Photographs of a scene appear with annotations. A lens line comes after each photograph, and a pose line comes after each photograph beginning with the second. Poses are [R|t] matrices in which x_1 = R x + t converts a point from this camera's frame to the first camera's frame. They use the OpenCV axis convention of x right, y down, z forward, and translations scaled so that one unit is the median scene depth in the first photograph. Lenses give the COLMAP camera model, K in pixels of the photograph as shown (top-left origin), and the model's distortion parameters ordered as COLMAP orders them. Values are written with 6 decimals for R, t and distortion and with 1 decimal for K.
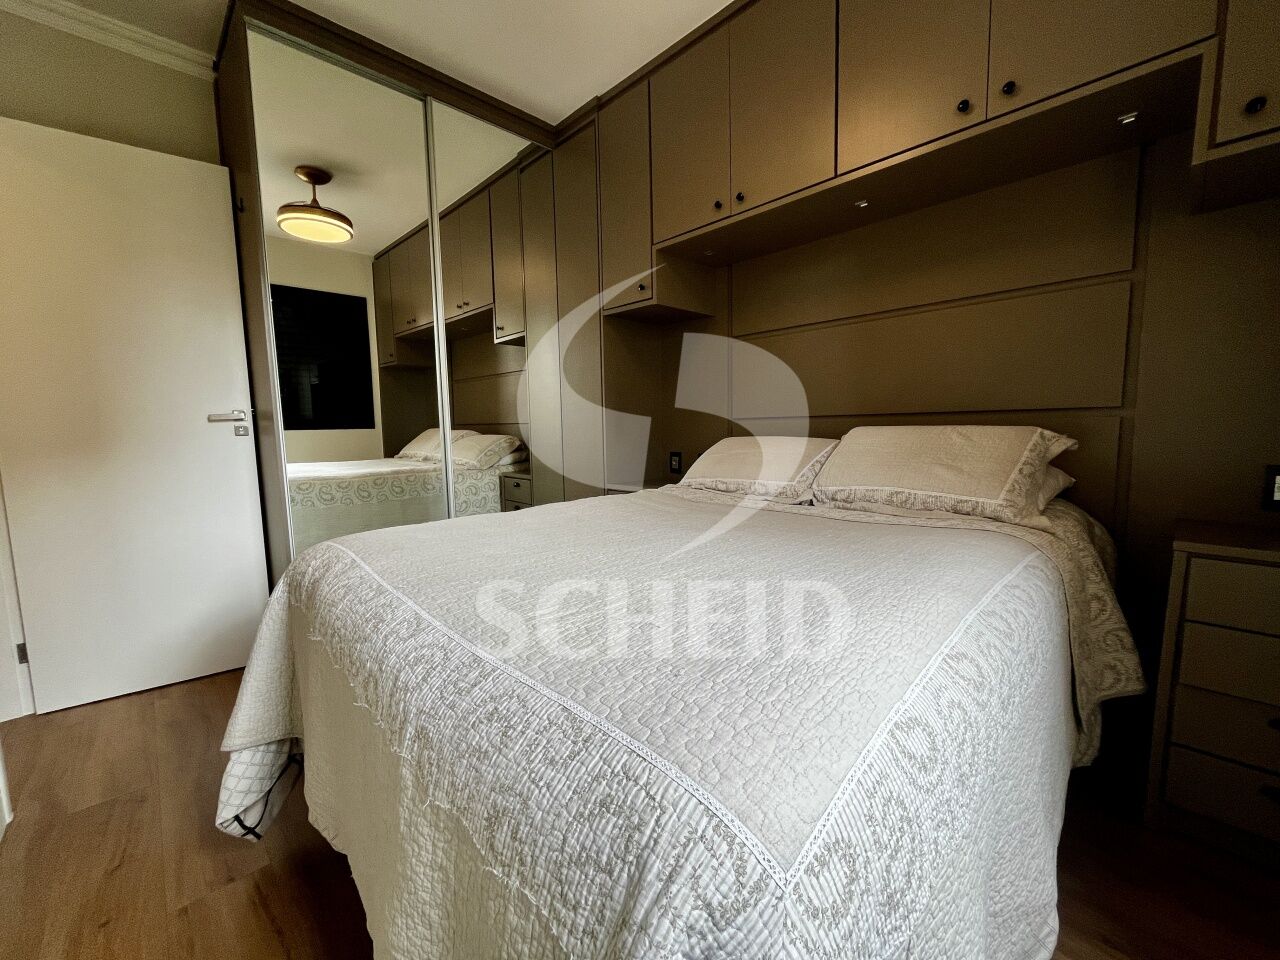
lens RADIAL K [[516.8, 0, 640.0], [0, 516.8, 480.0], [0, 0, 1]] dist [-0.000555, -0.000025]
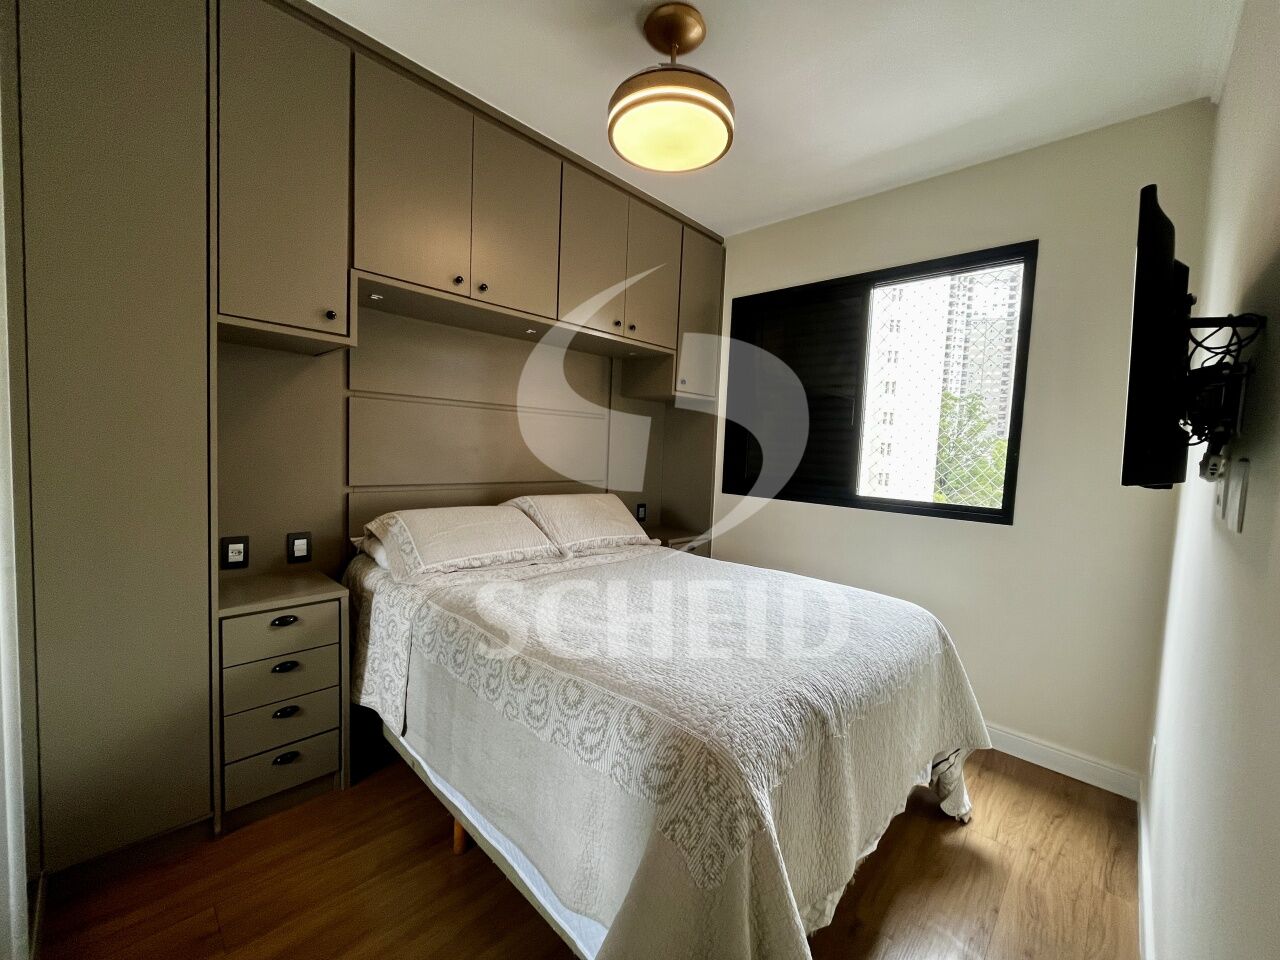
lens RADIAL K [[516.8, 0, 640.0], [0, 516.8, 480.0], [0, 0, 1]] dist [-0.000555, -0.000025]
pose [[-0.031850, -0.042183, 0.998602, -1.024898], [0.066235, 0.996824, 0.044220, -0.207622], [-0.997296, 0.067550, -0.028955, 0.849322]]
